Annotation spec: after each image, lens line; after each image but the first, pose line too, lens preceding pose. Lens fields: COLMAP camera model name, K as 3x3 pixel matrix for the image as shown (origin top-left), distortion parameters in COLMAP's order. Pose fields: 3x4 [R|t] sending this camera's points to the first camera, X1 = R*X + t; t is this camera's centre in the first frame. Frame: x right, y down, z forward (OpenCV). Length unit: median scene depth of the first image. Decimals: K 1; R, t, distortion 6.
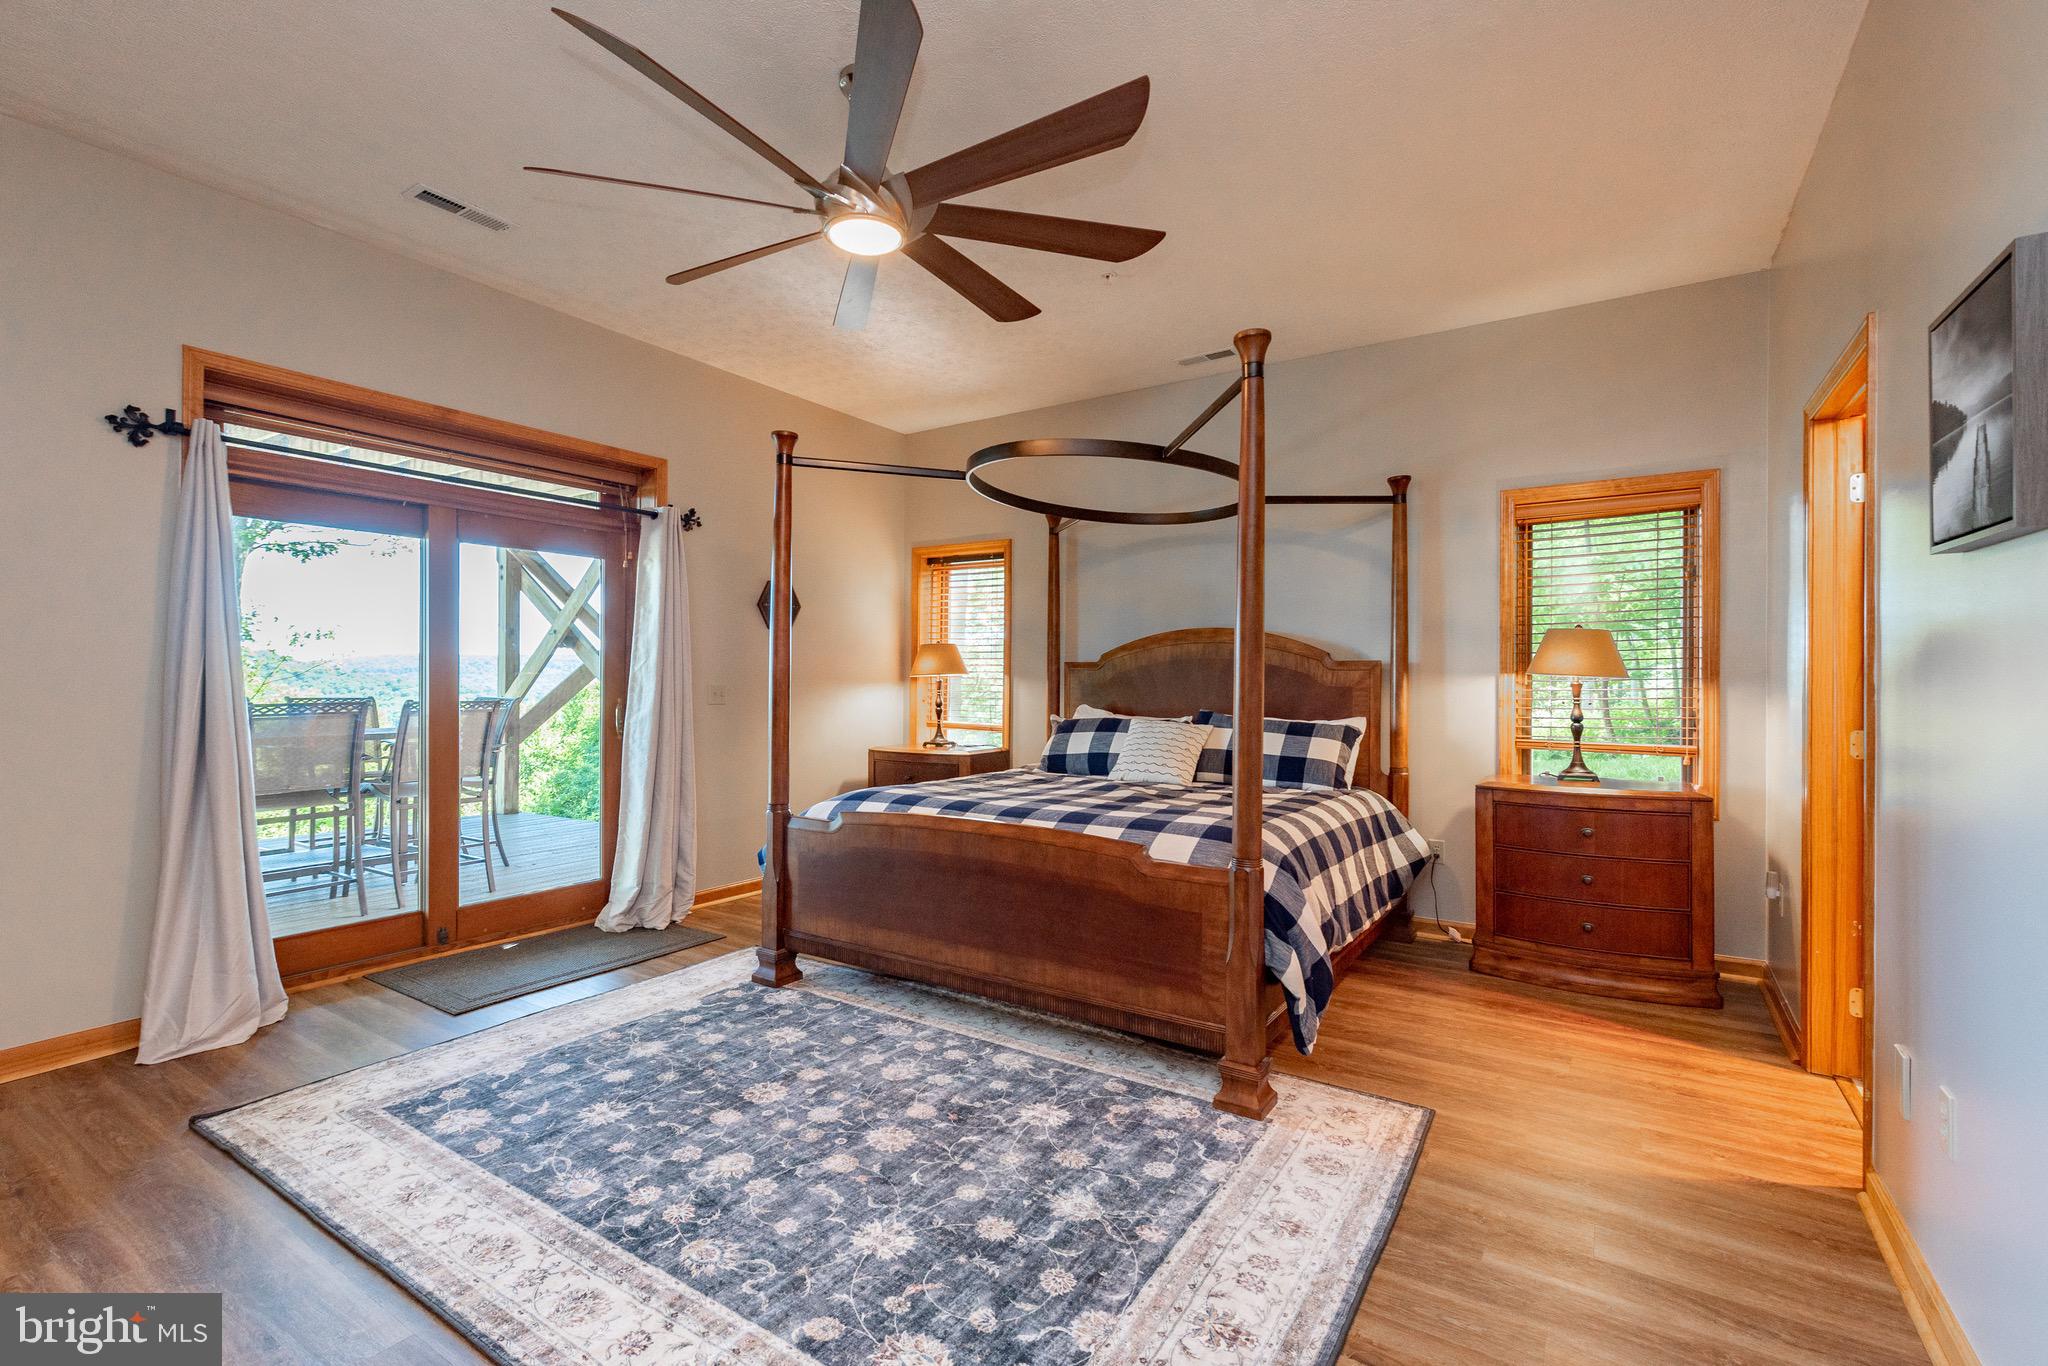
lens RADIAL K [[940.1, 0, 1010.0], [0, 940.1, 686.1], [0, 0, 1]] dist [-0.002001, -0.000396]
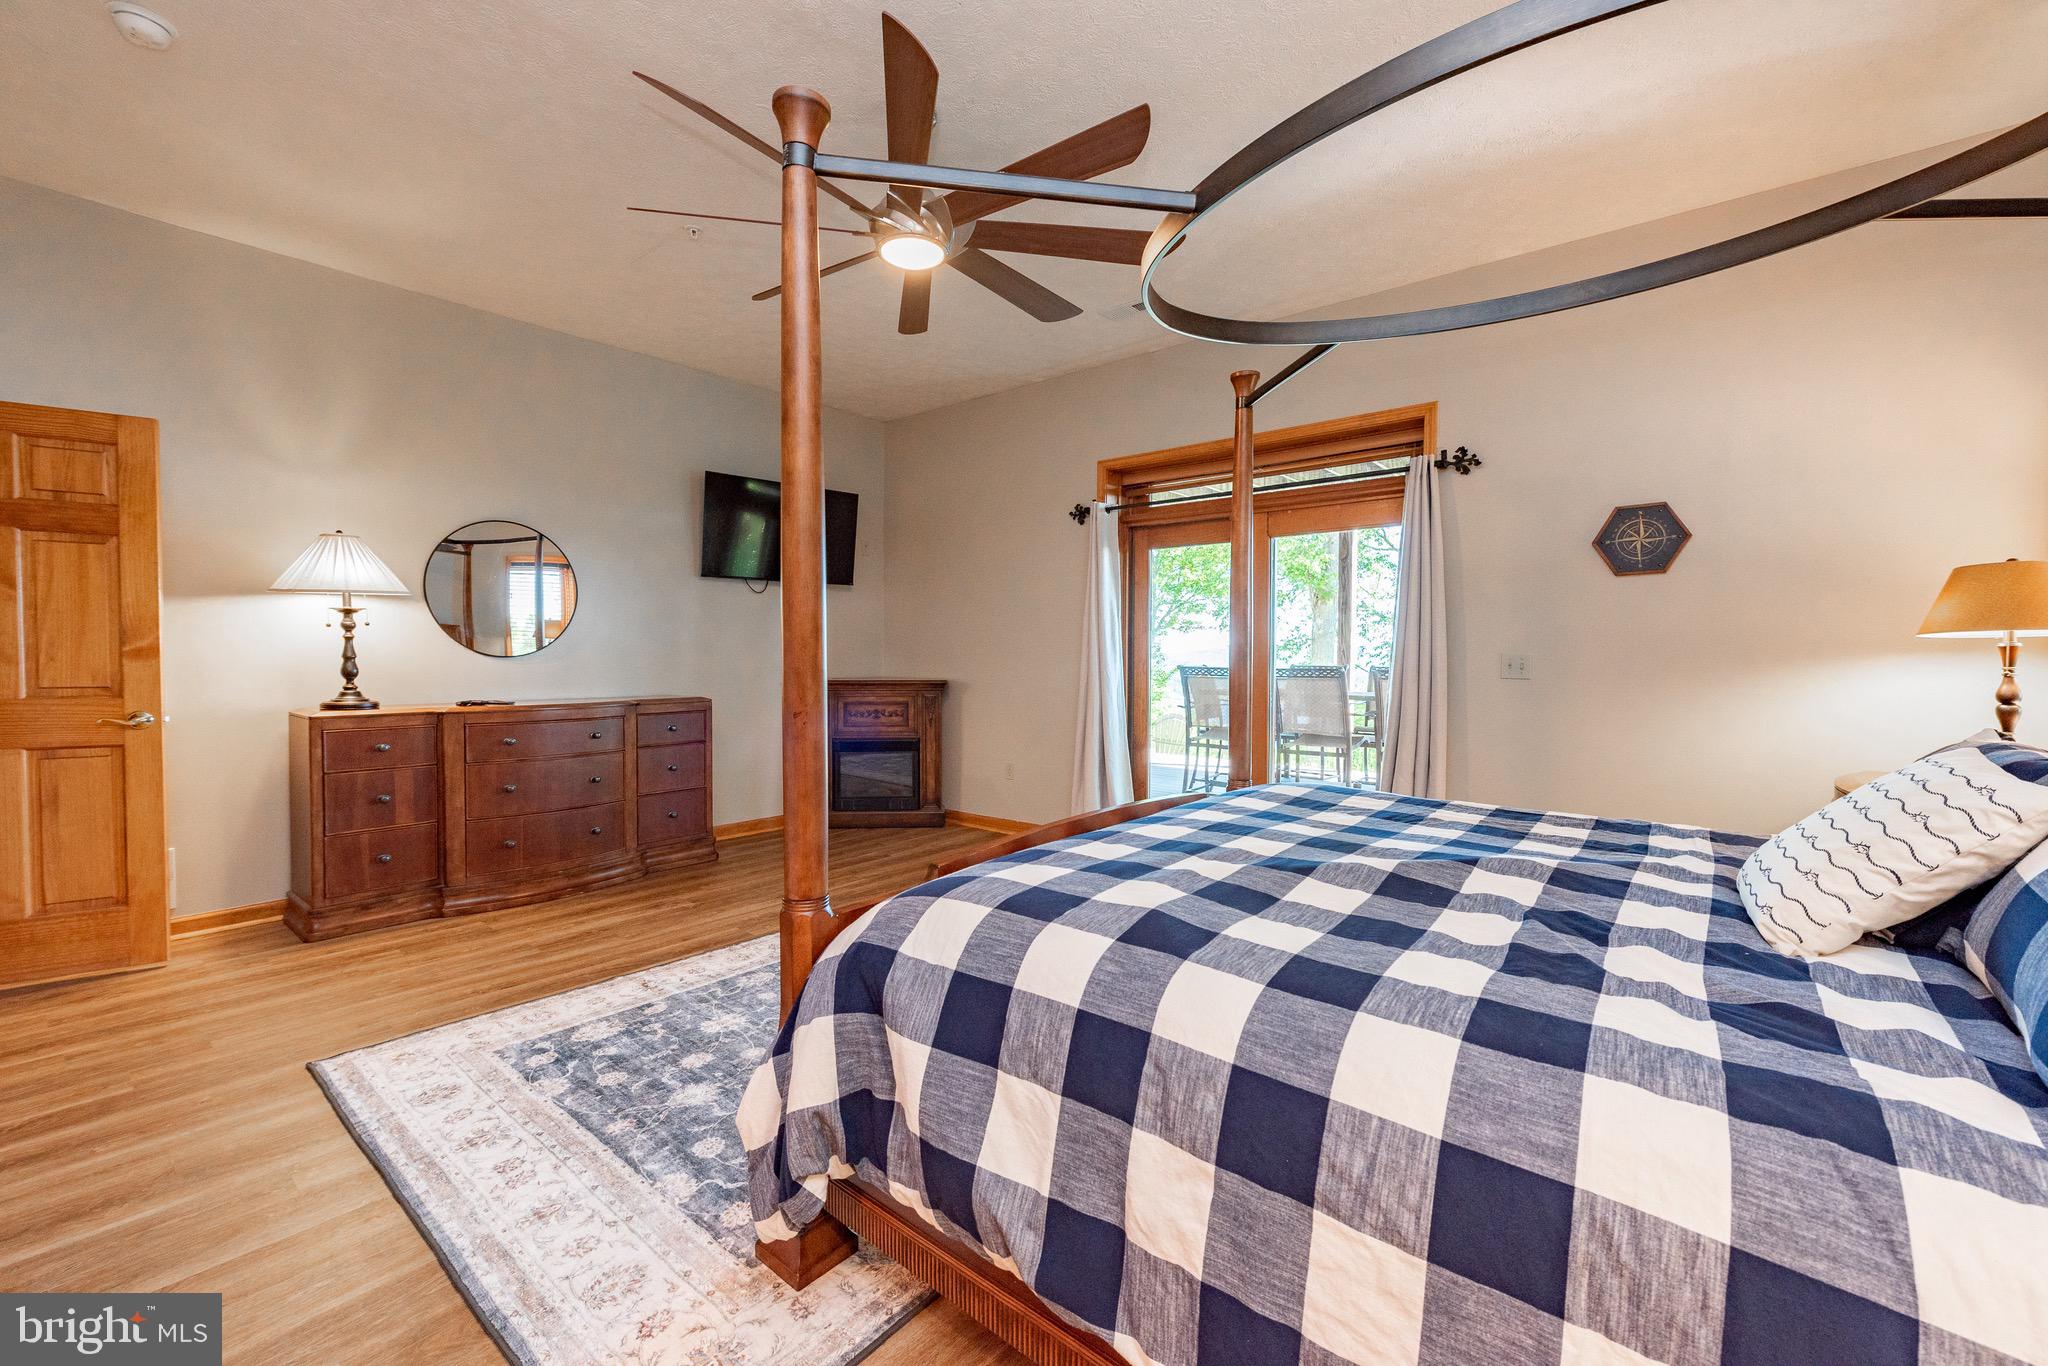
lens RADIAL K [[838.9, 0, 1024.0], [0, 838.9, 683.0], [0, 0, 1]] dist [-0.001611, -0.000169]
pose [[-0.125969, 0.030002, -0.991580, 1.076258], [-0.009445, 0.999461, 0.031440, 0.011039], [0.991989, 0.013326, -0.125618, 1.601620]]
